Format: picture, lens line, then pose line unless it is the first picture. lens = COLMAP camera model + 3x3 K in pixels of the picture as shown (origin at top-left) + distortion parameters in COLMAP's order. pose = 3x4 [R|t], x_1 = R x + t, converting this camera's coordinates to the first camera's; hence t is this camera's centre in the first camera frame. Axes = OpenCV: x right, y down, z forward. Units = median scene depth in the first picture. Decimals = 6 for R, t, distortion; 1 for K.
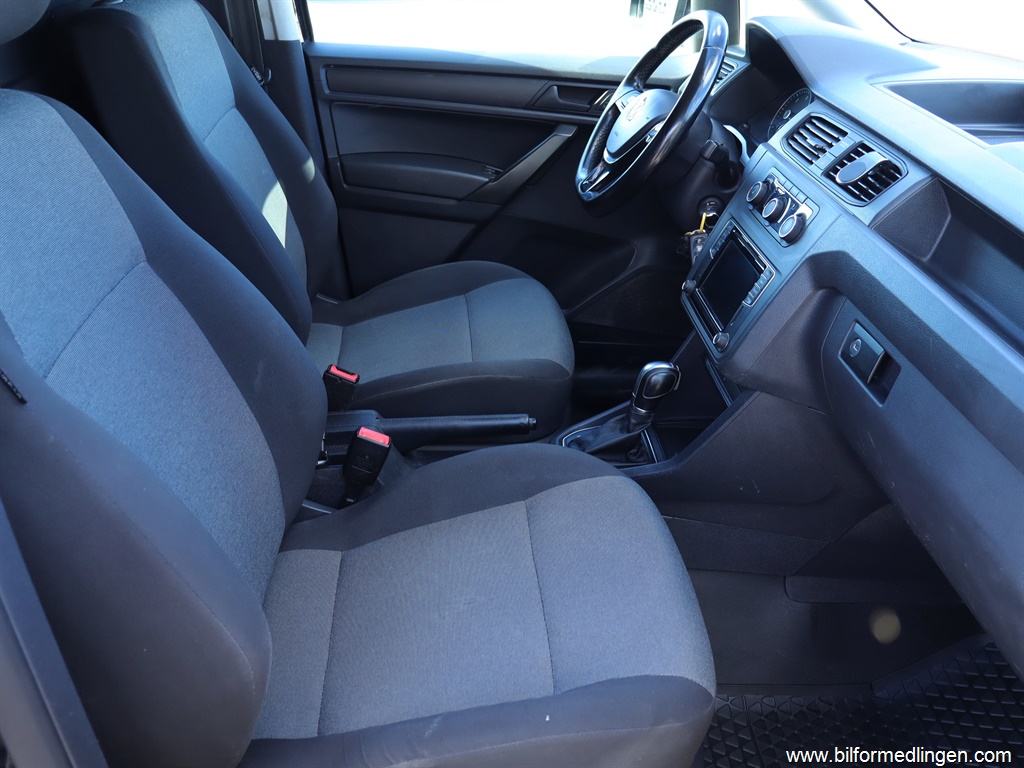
lens RADIAL K [[953.7, 0, 512.5], [0, 953.7, 383.2], [0, 0, 1]] dist [-0.007917, 0.000000]
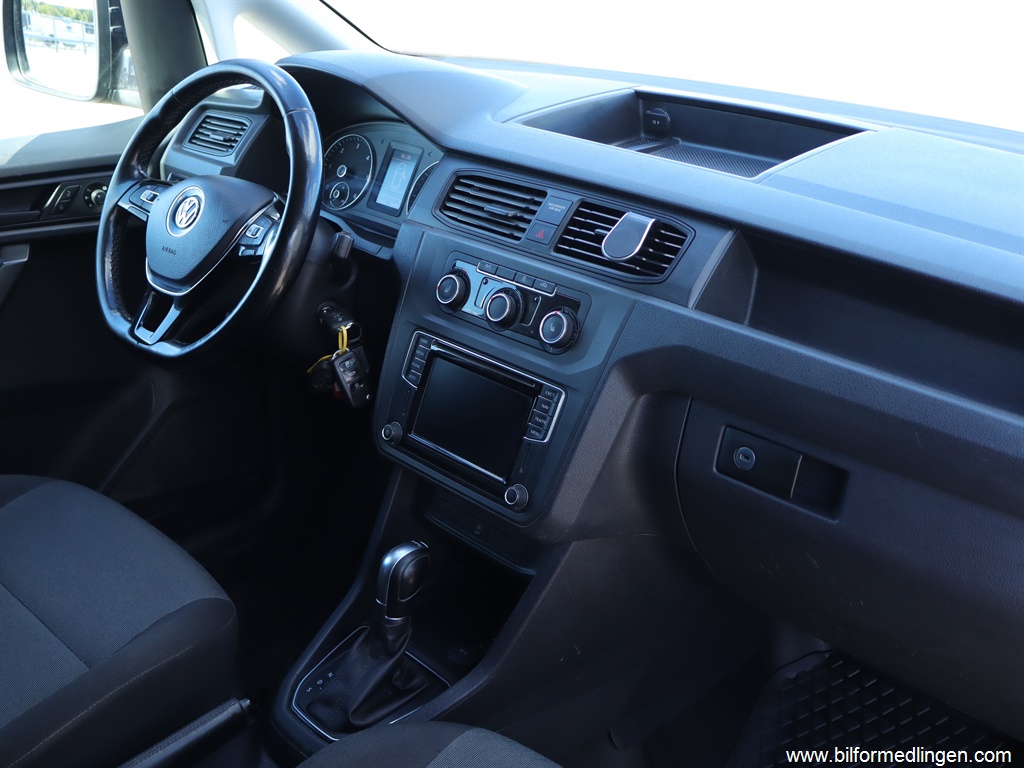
lens RADIAL K [[1061.9, 0, 511.5], [0, 1061.9, 384.9], [0, 0, 1]] dist [0.027824, 0.000000]
pose [[0.750599, -0.316926, 0.579793, -0.206612], [0.335325, 0.938781, 0.079045, -0.170597], [-0.569350, 0.135088, 0.810921, 0.287055]]
